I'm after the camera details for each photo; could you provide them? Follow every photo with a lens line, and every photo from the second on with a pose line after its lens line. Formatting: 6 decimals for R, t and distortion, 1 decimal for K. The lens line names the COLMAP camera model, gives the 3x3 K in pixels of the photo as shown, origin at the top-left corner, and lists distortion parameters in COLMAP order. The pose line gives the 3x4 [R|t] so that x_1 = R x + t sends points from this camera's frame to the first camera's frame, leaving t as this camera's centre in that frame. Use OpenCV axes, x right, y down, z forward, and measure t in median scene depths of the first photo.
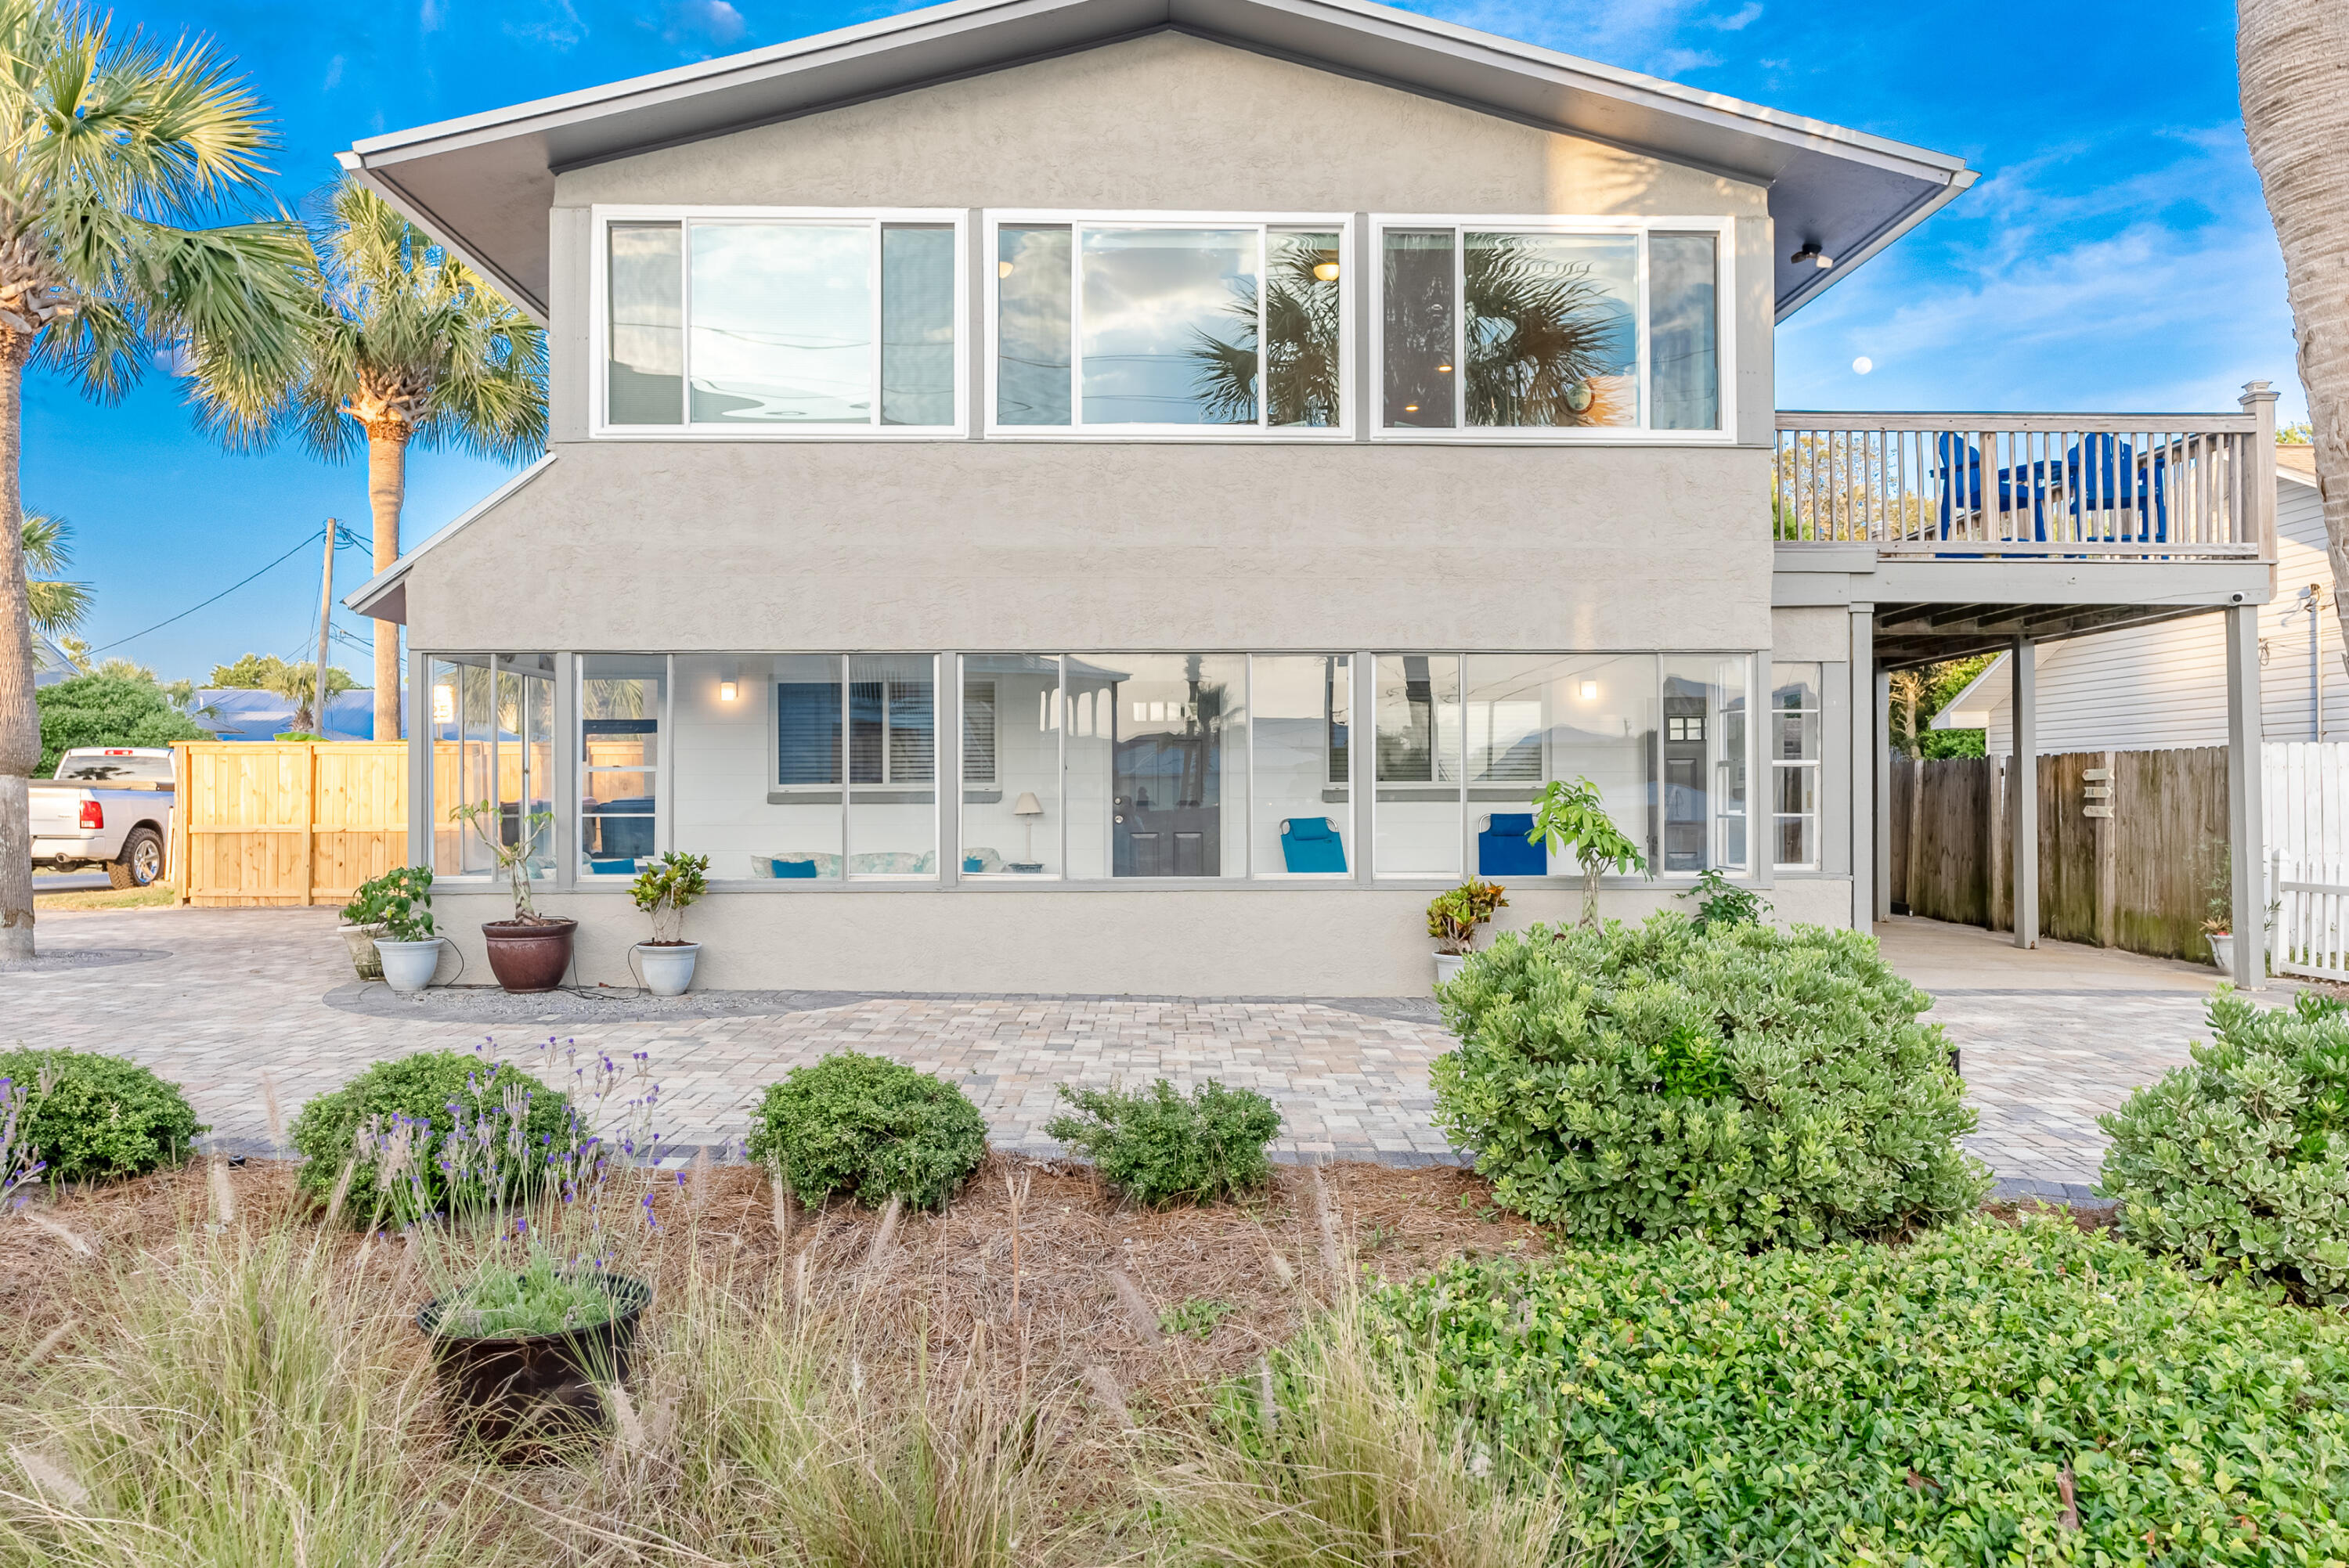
lens RADIAL K [[1599.9, 0, 1174.5], [0, 1599.9, 784.0], [0, 0, 1]] dist [-0.004934, -0.002543]
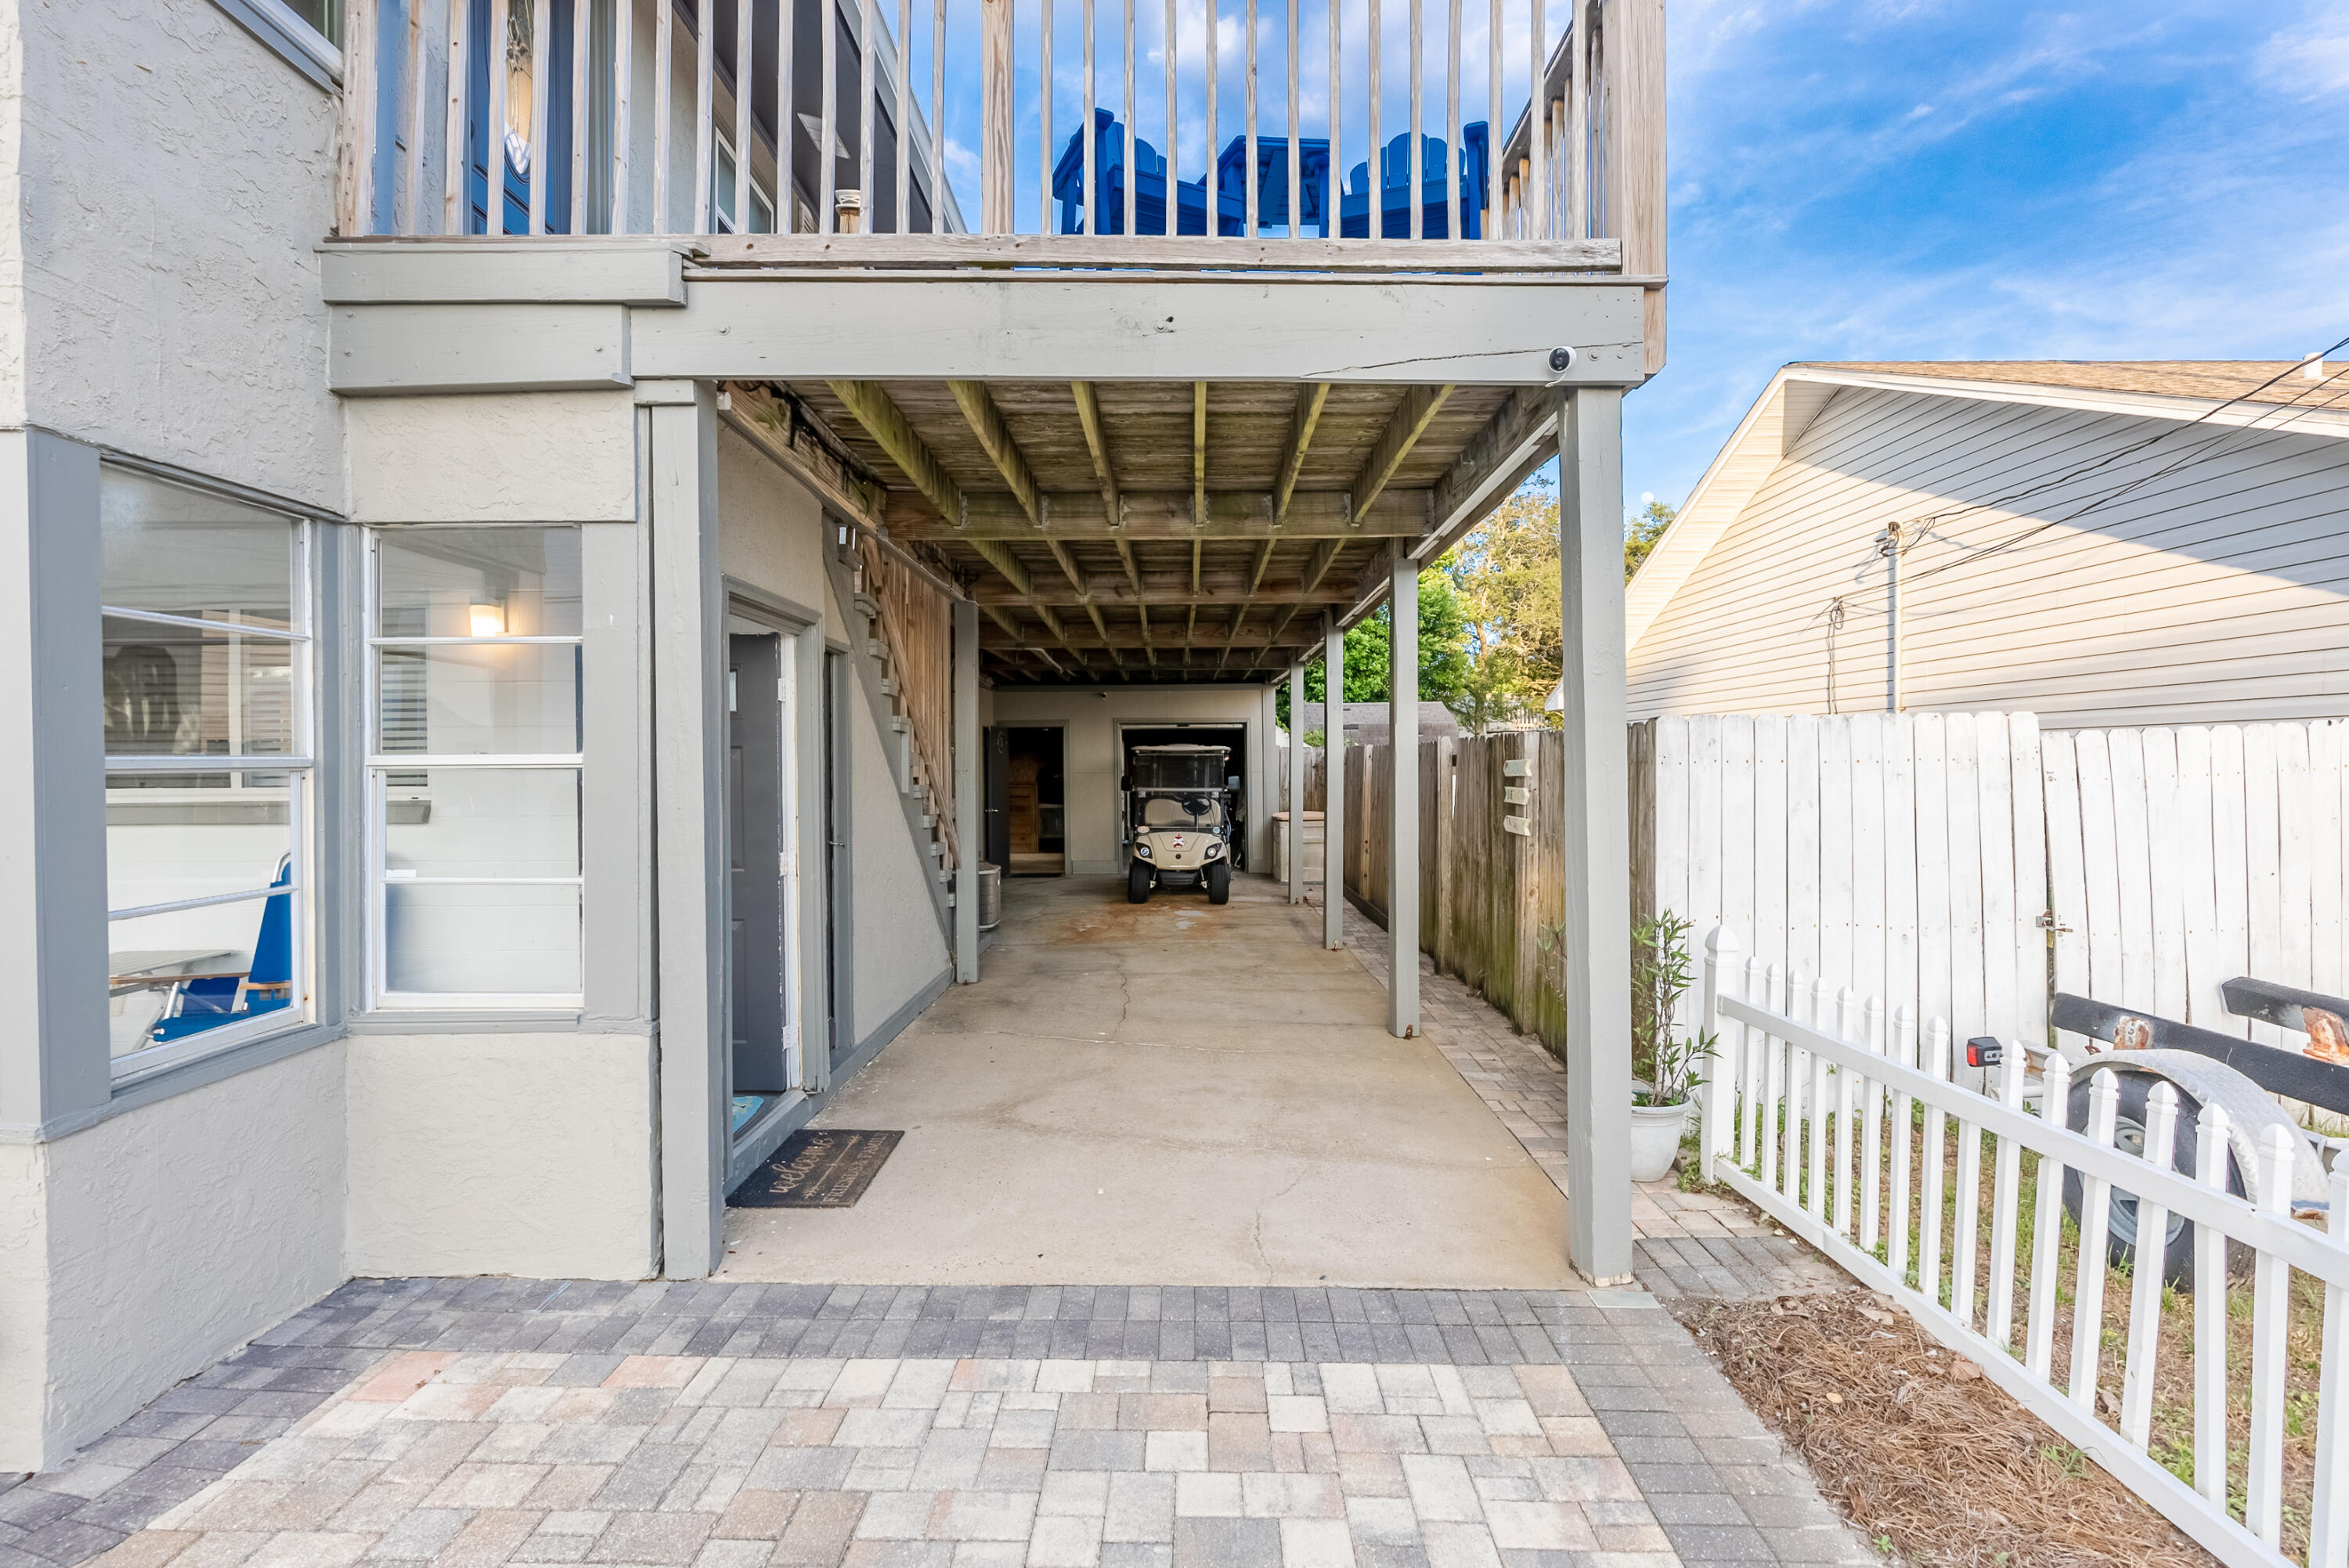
lens RADIAL K [[1062.8, 0, 1174.5], [0, 1062.8, 784.0], [0, 0, 1]] dist [-0.010524, 0.000620]
pose [[0.999790, -0.000245, -0.020472, 0.565752], [0.000751, 0.999694, 0.024739, -0.013318], [0.020460, -0.024749, 0.999484, 0.713175]]
